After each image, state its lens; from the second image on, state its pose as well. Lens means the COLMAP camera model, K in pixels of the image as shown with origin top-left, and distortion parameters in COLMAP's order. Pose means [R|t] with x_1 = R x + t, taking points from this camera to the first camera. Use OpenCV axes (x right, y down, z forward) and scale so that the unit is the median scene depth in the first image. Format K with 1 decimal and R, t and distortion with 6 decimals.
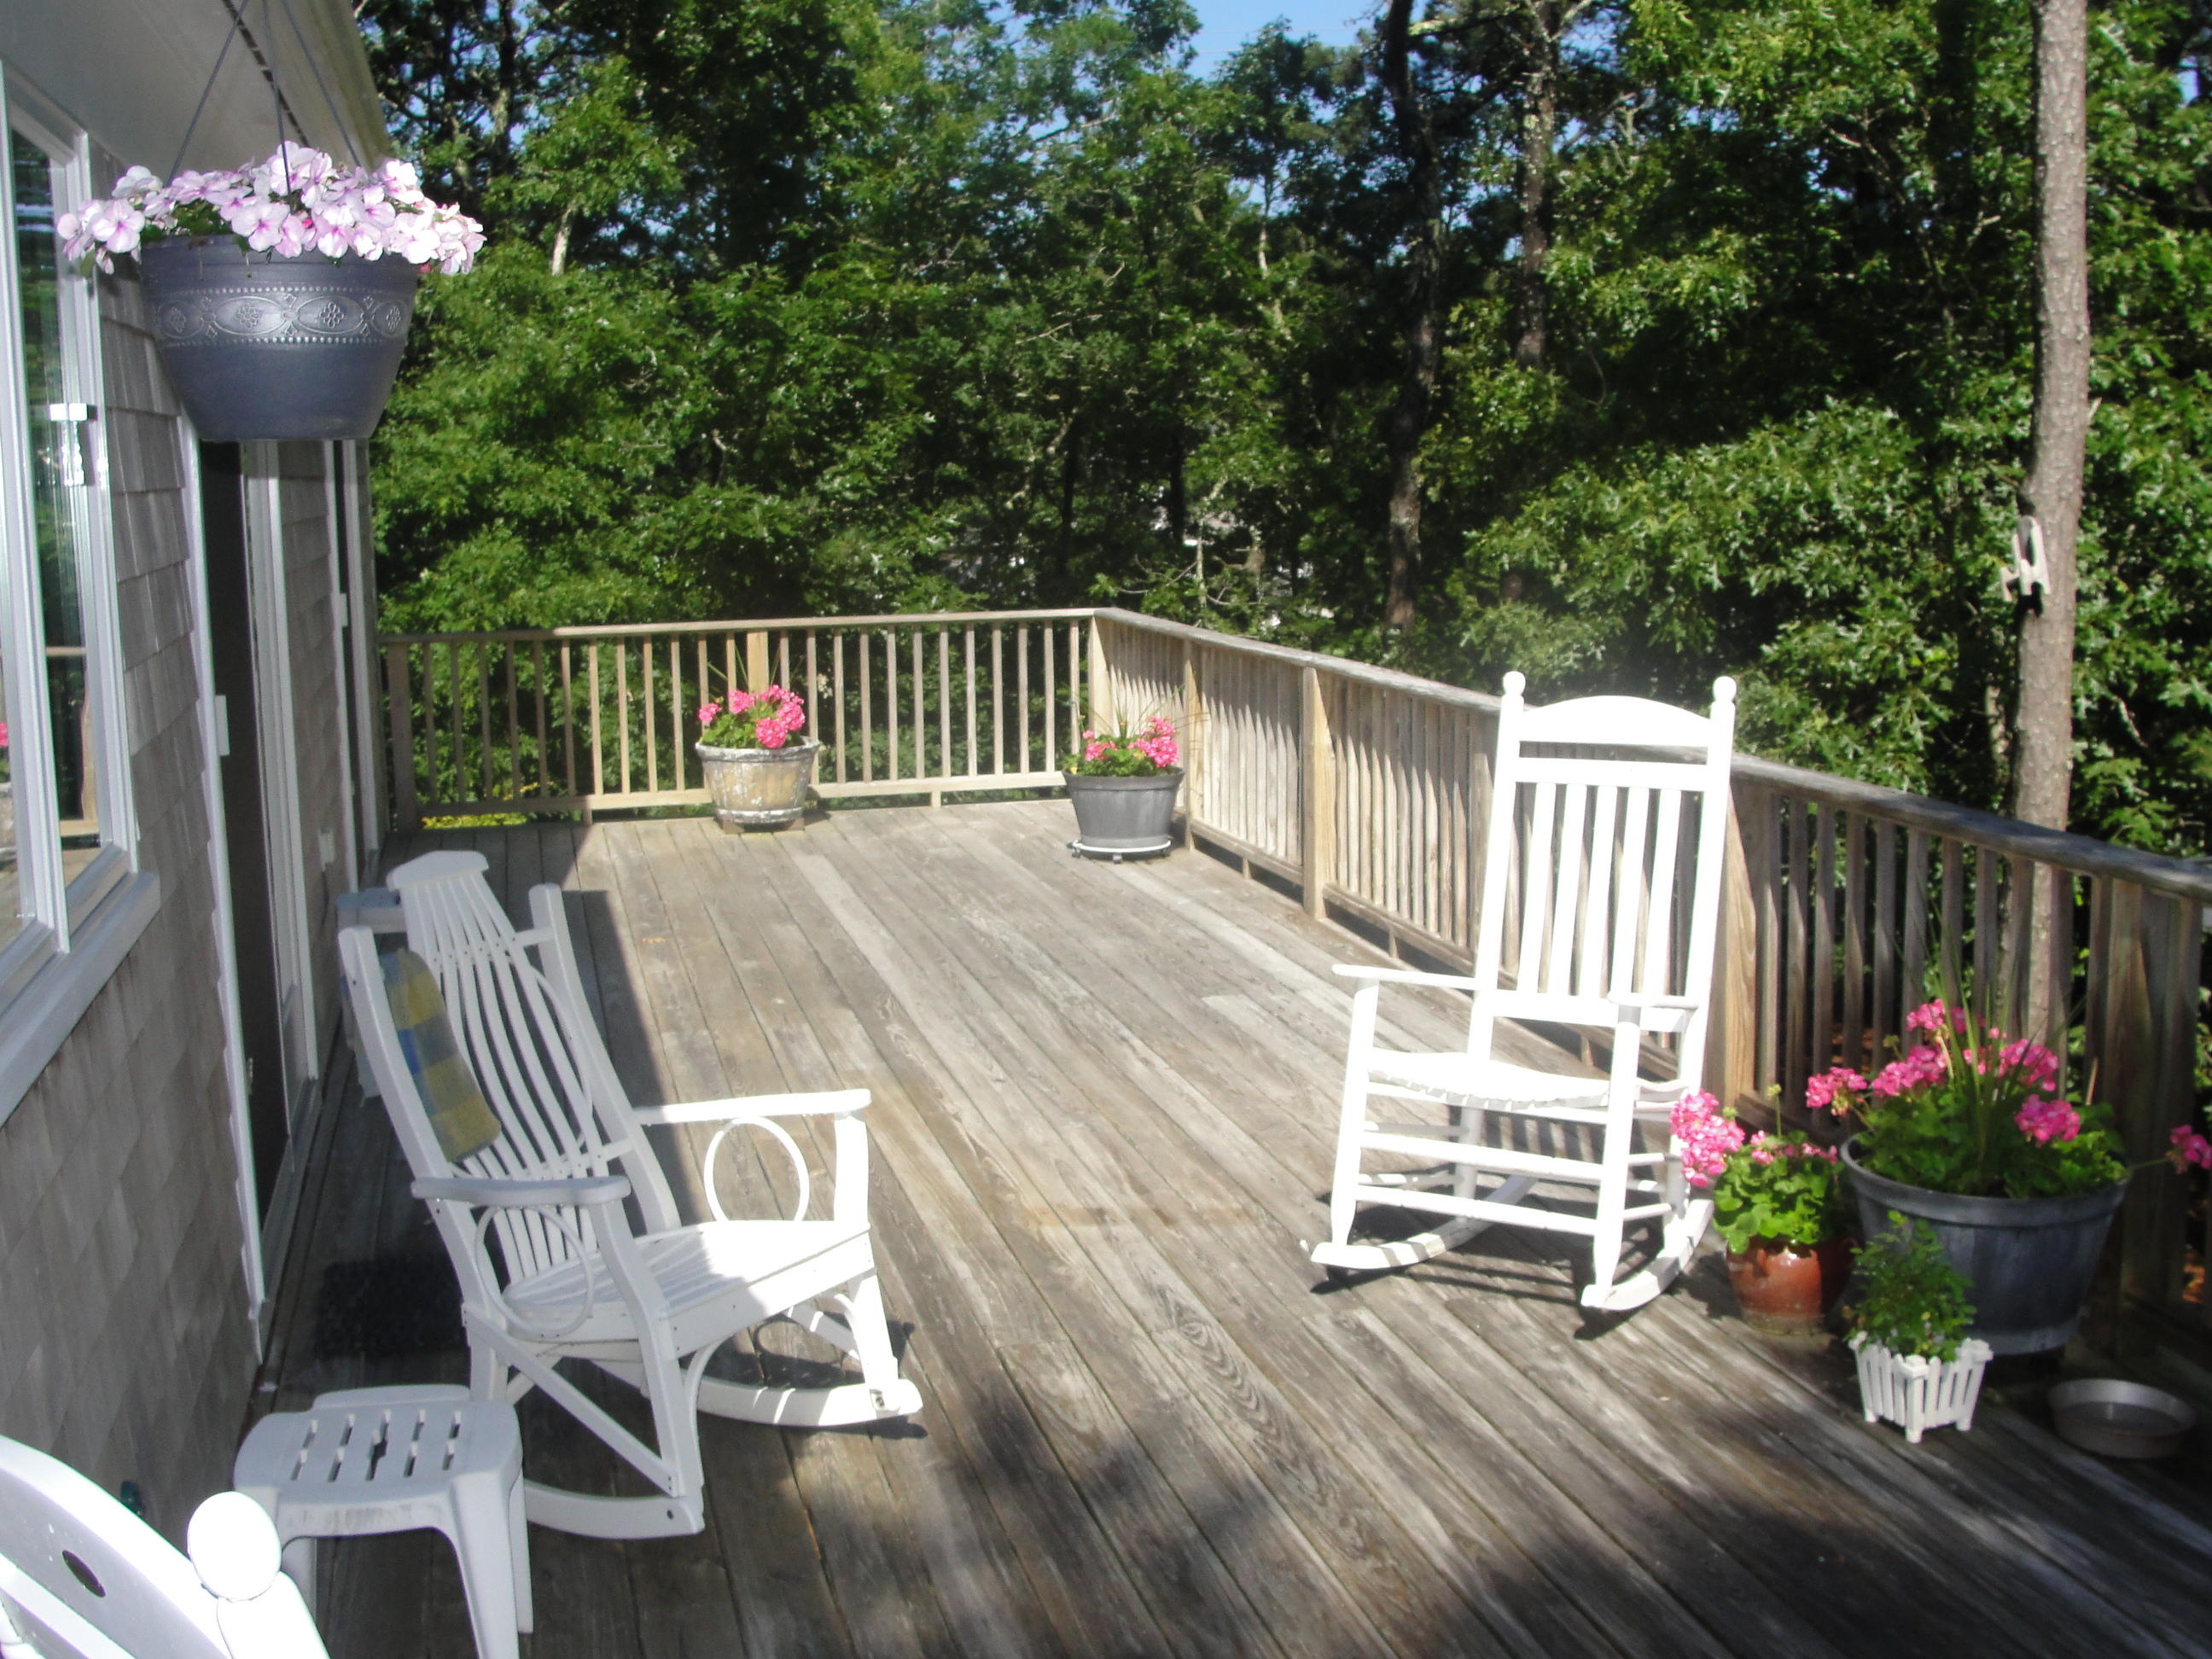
lens RADIAL K [[2564.4, 0, 1104.1], [0, 2564.4, 832.7], [0, 0, 1]] dist [-0.131591, 0.000000]
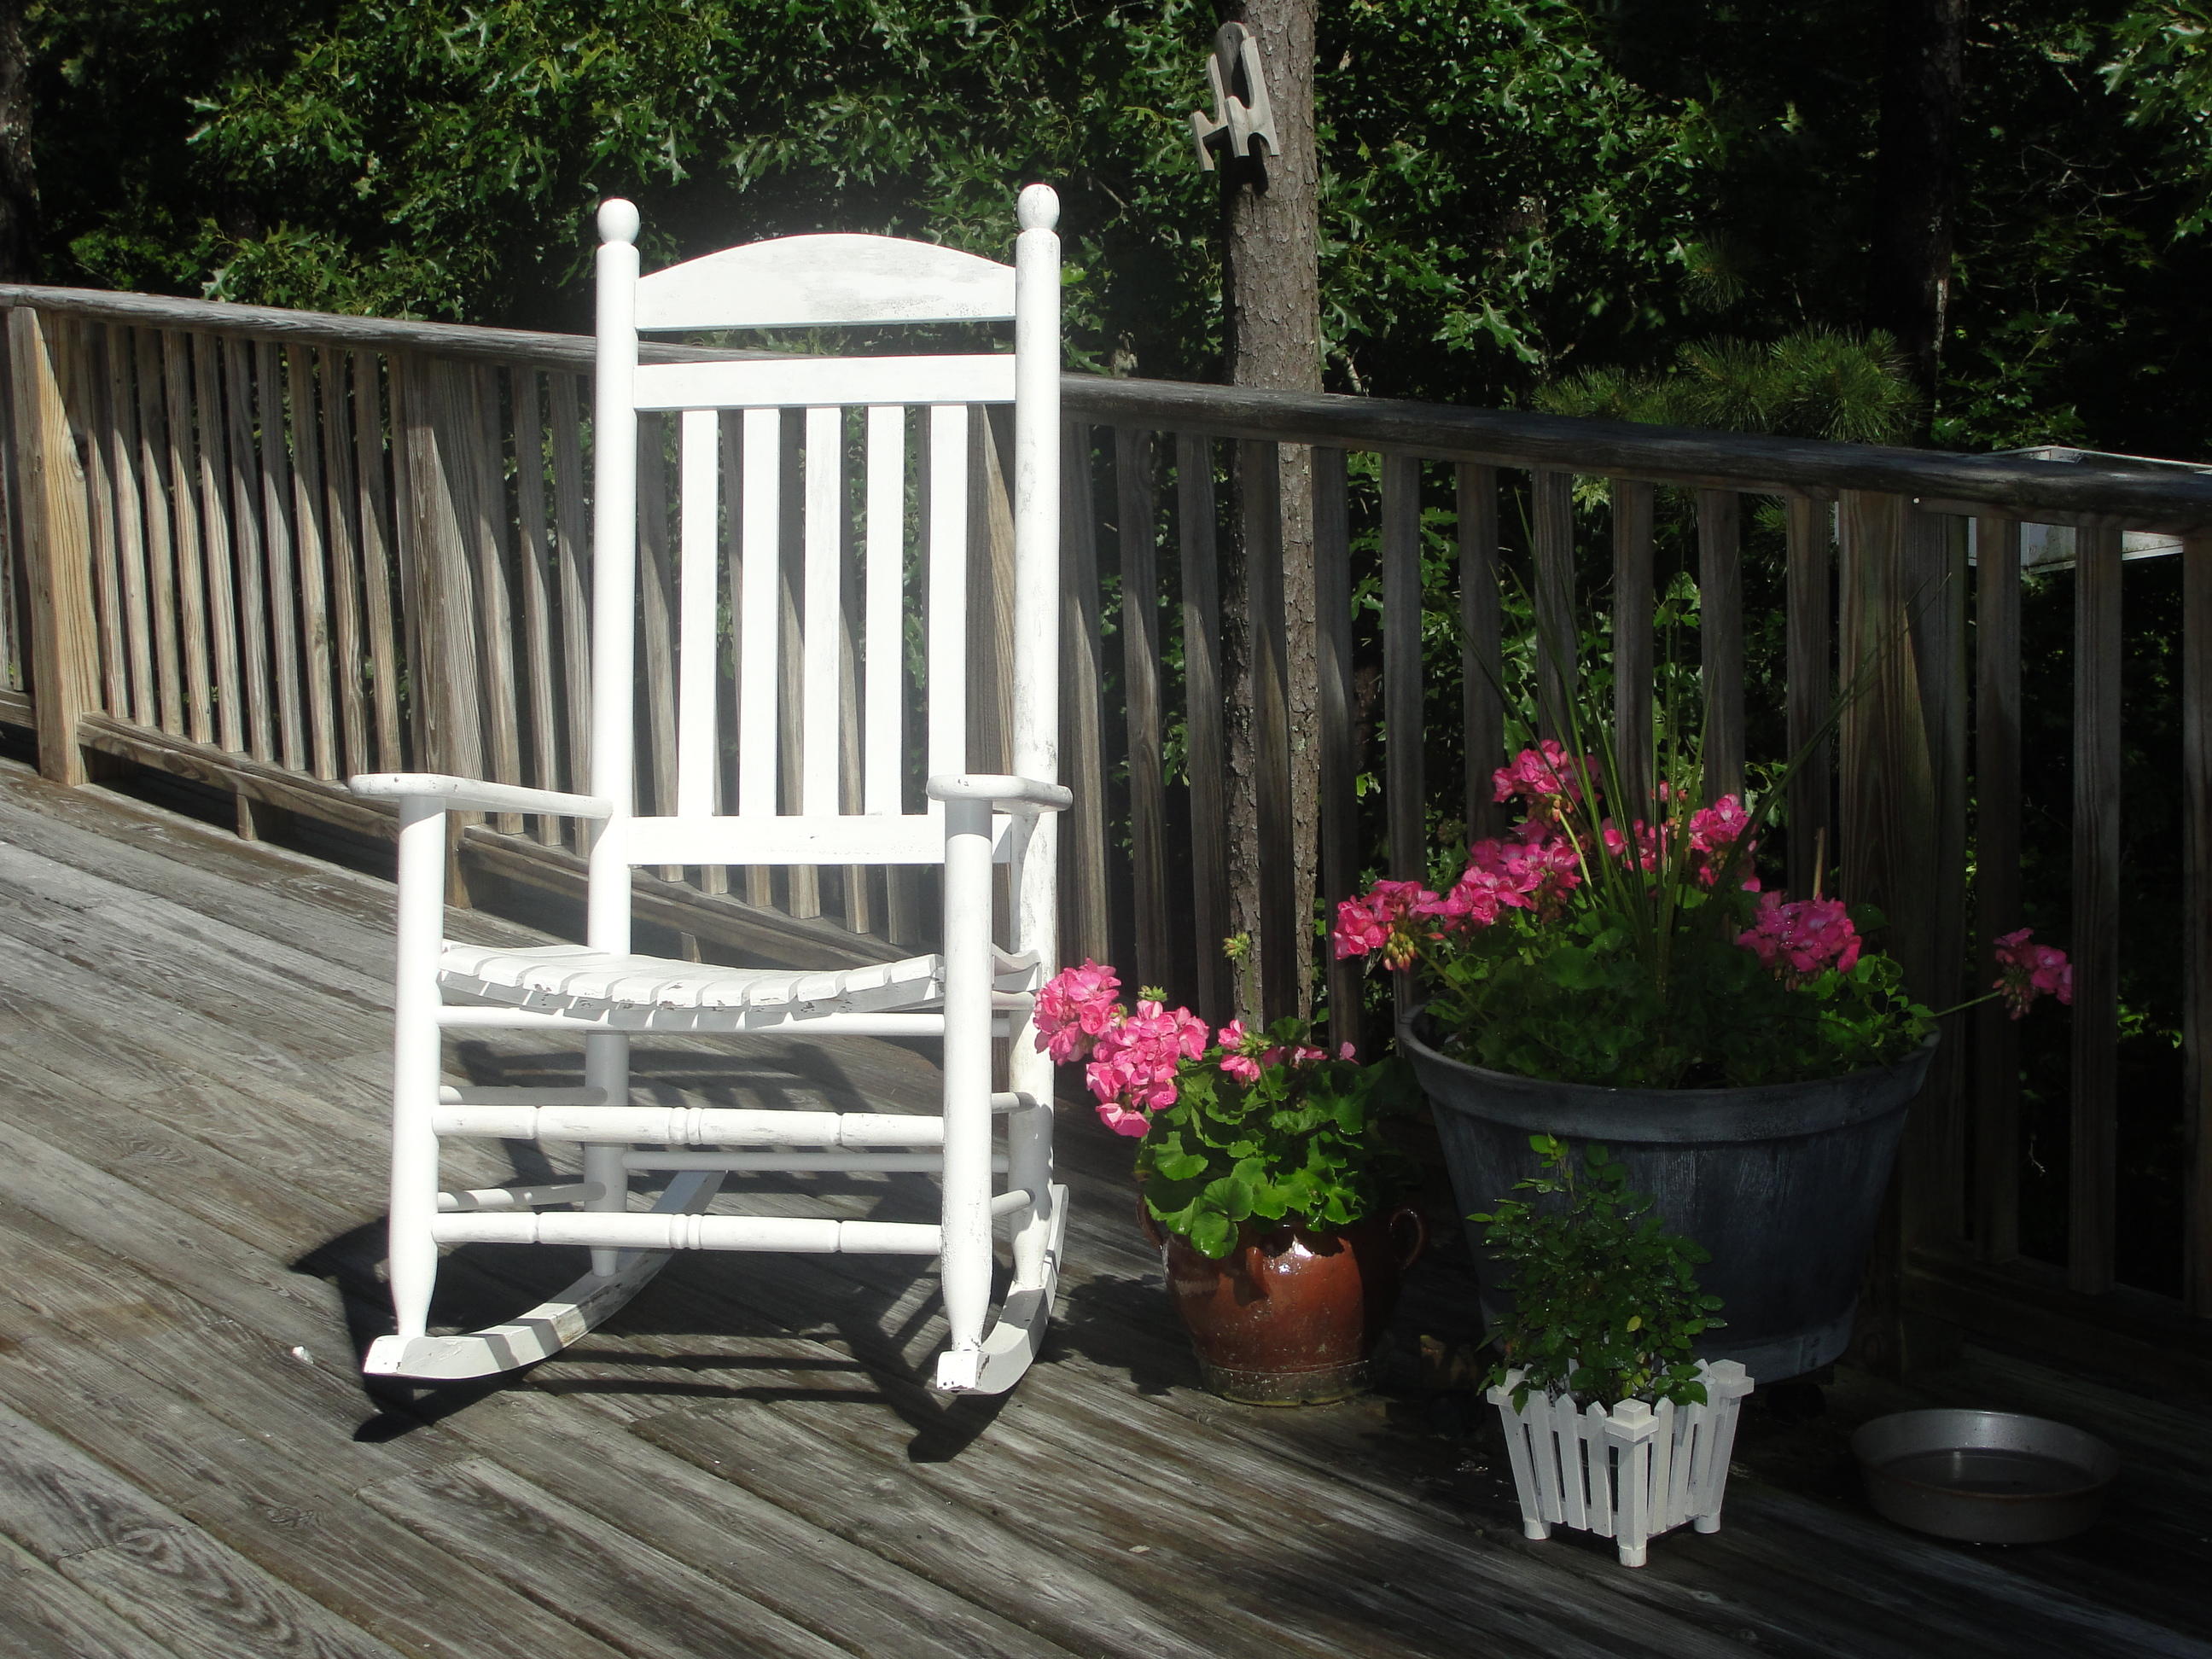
lens RADIAL K [[4346.6, 0, 1106.9], [0, 4346.6, 823.8], [0, 0, 1]] dist [-0.054517, 0.000000]
pose [[0.926093, -0.074661, 0.369835, -0.084046], [0.065556, 0.997157, 0.037144, 0.038317], [-0.371557, -0.010154, 0.928355, 0.162865]]
